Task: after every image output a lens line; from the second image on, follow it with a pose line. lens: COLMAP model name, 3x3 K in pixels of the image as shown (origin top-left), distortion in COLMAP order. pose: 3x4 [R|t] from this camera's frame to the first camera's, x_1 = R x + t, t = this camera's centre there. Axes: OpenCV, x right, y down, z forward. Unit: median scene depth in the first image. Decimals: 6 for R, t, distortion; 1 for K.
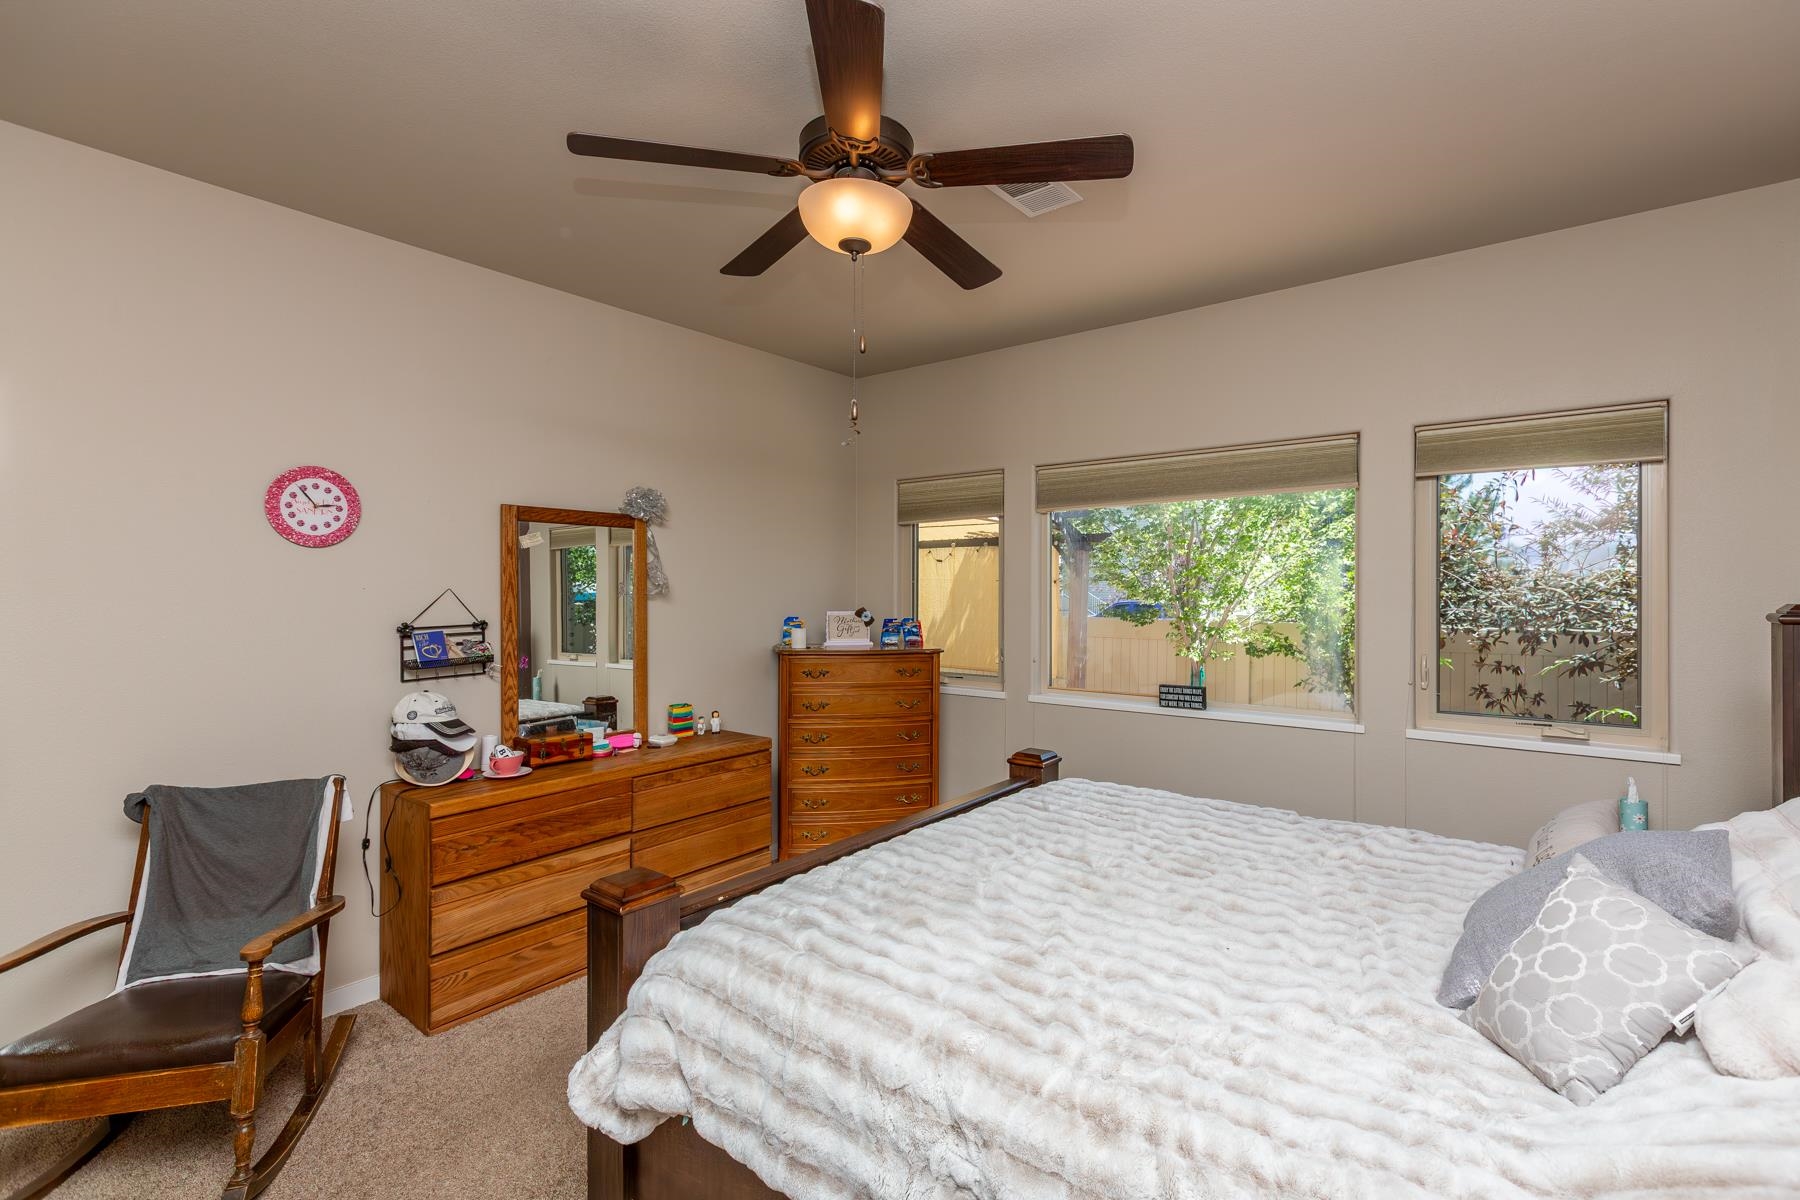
lens RADIAL K [[813.1, 0, 903.8], [0, 813.1, 591.8], [0, 0, 1]] dist [0.004807, 0.000274]
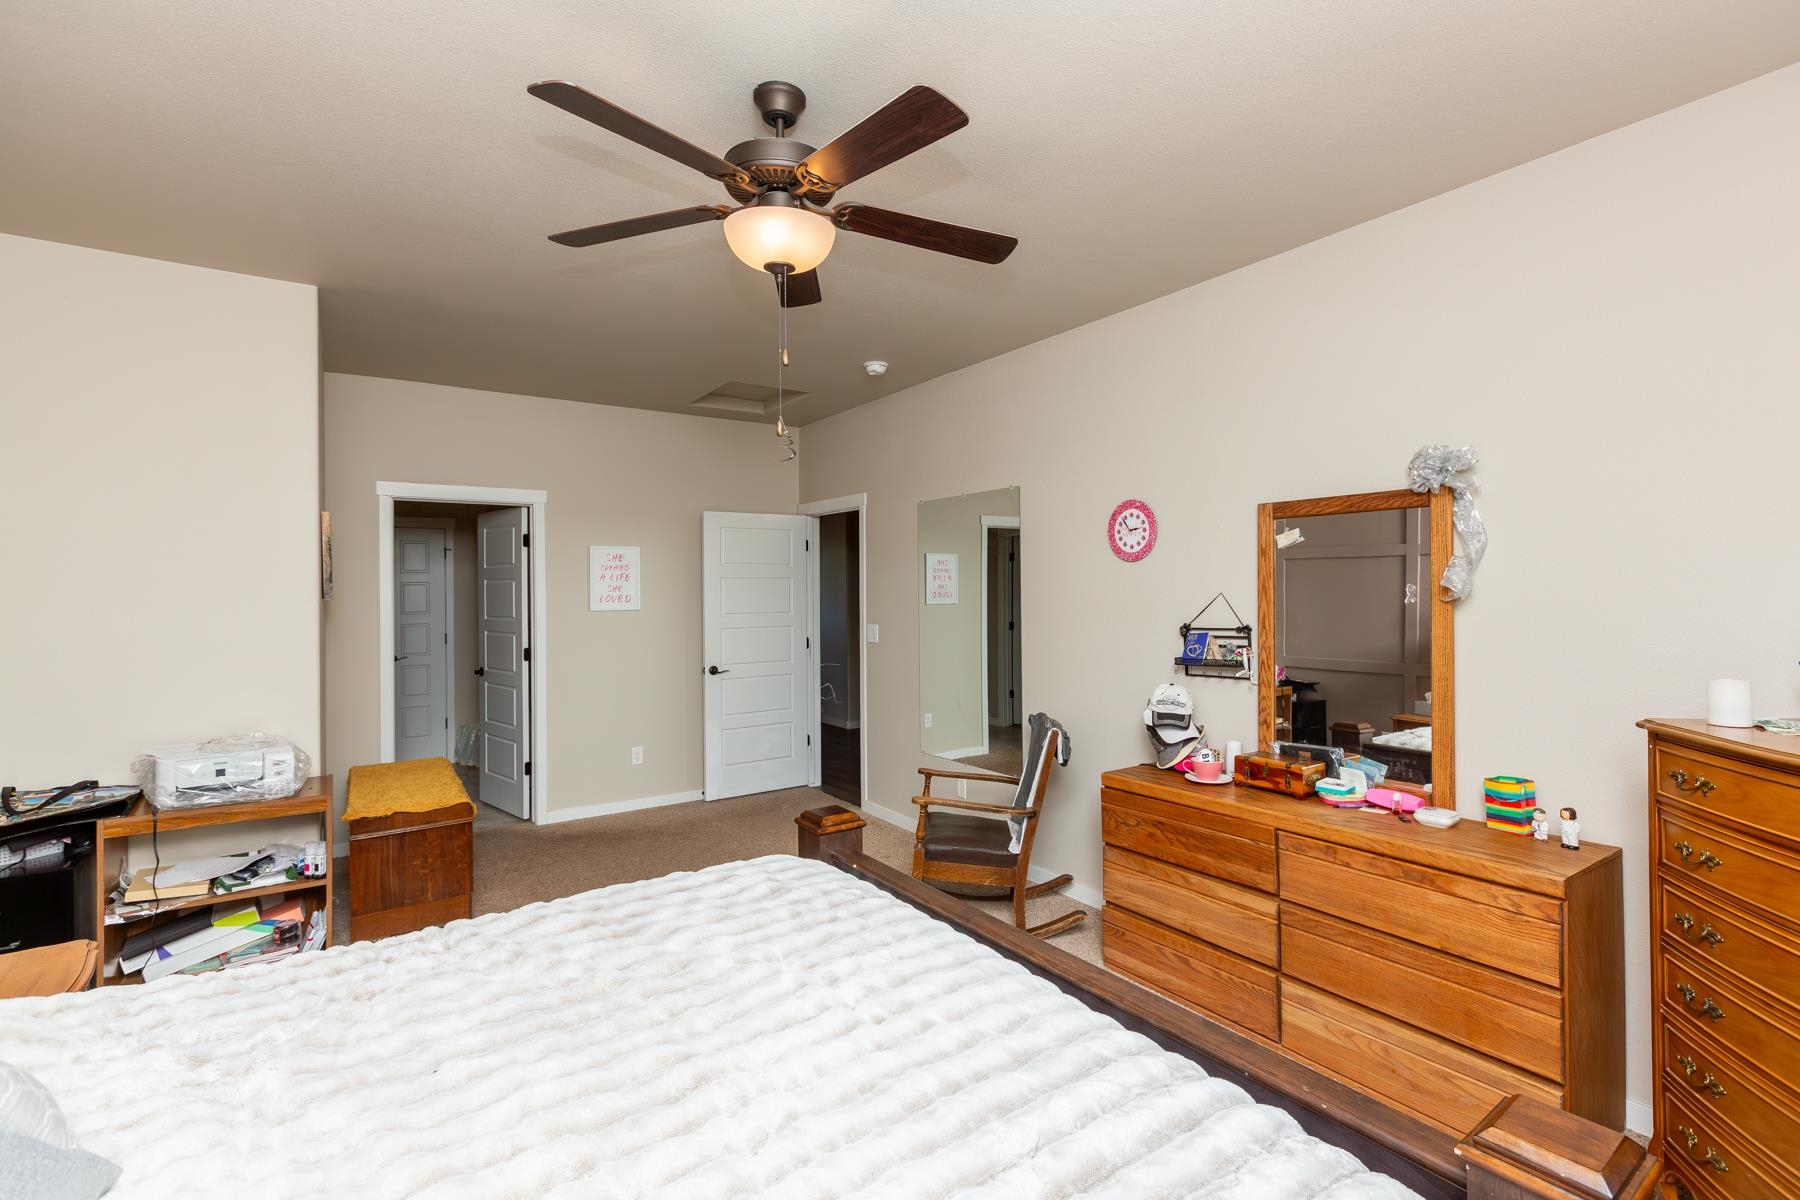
lens RADIAL K [[813.1, 0, 903.8], [0, 813.1, 591.8], [0, 0, 1]] dist [0.004807, 0.000274]
pose [[-0.289636, 0.002053, -0.957135, 0.611394], [0.005835, 0.999983, 0.000379, -0.008762], [0.957119, -0.005475, -0.289643, 0.996380]]
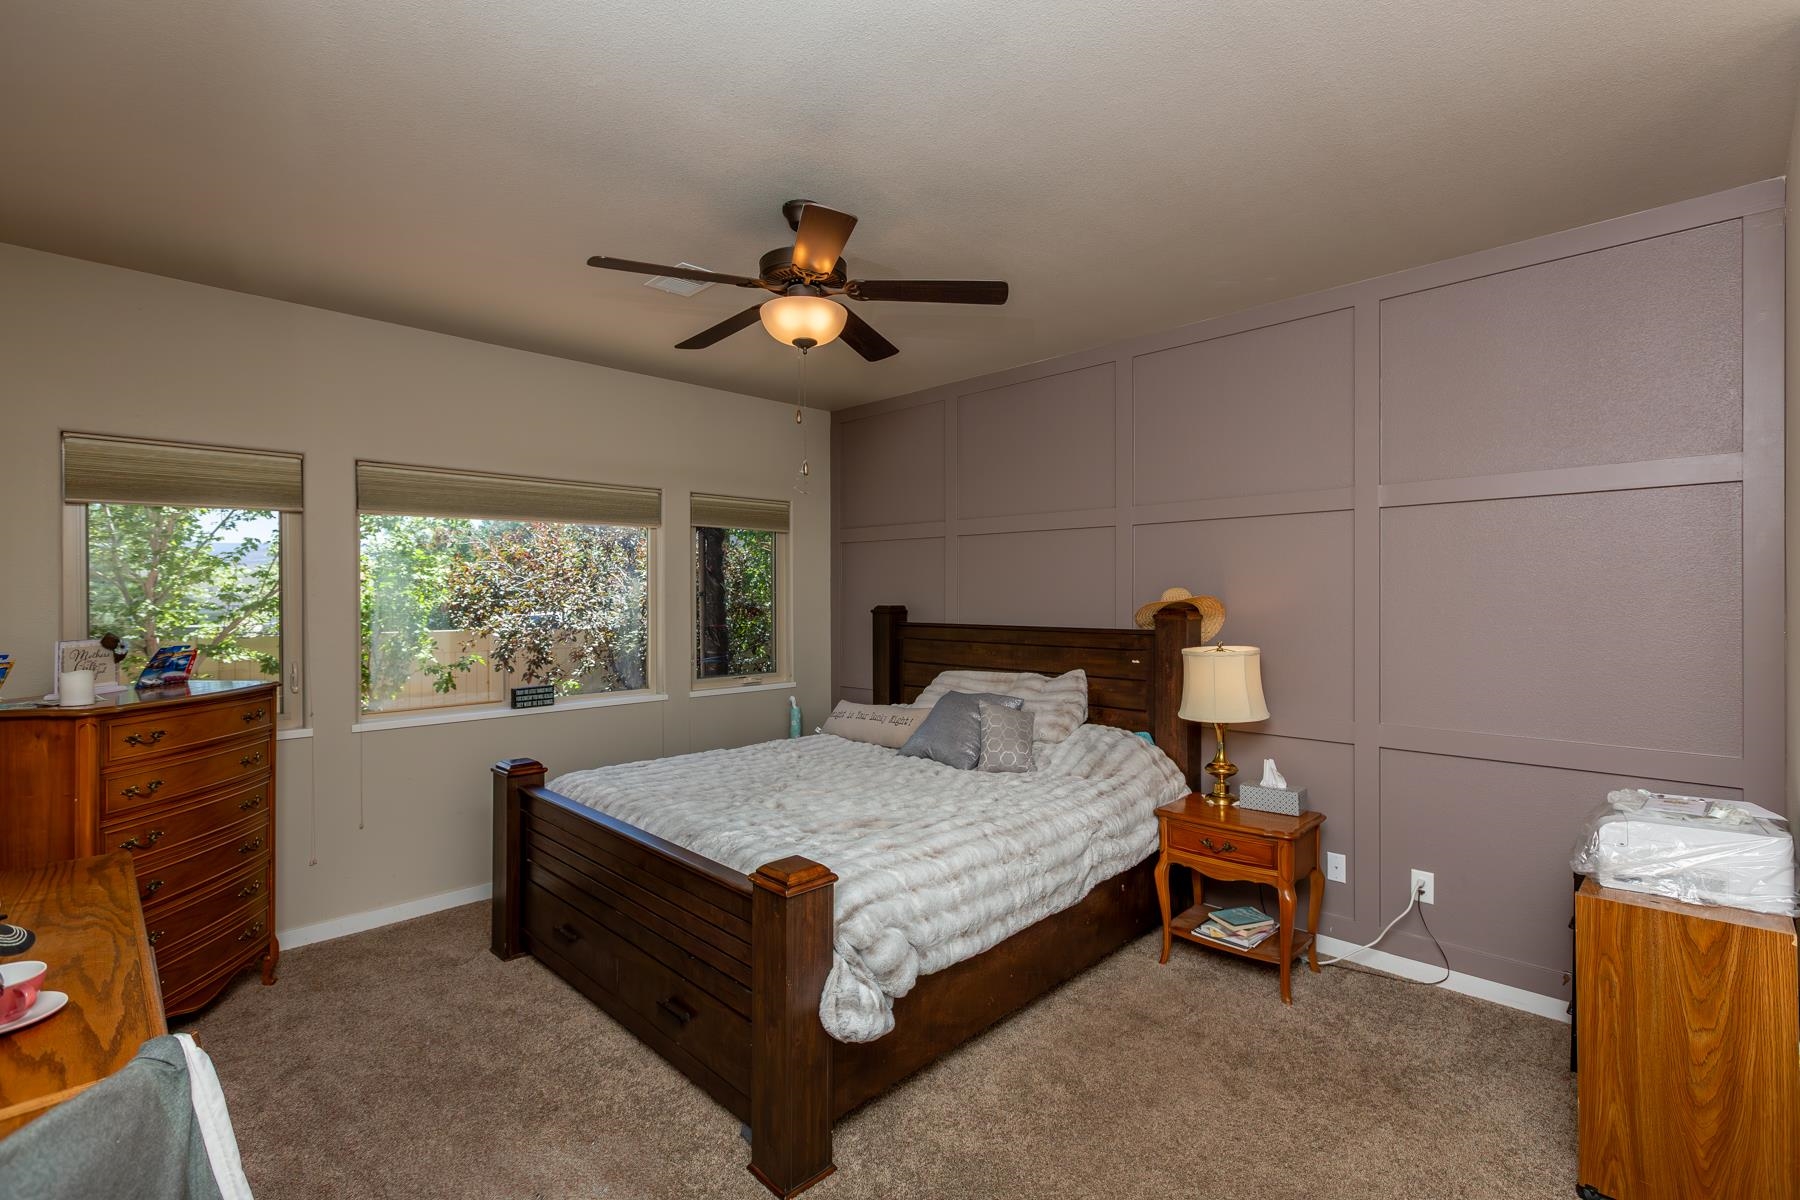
lens RADIAL K [[813.1, 0, 903.8], [0, 813.1, 591.8], [0, 0, 1]] dist [0.004807, 0.000274]
pose [[0.112472, 0.007582, 0.993626, -0.933088], [0.013639, 0.999865, -0.009174, 0.002201], [-0.993561, 0.014584, 0.112353, 0.481200]]
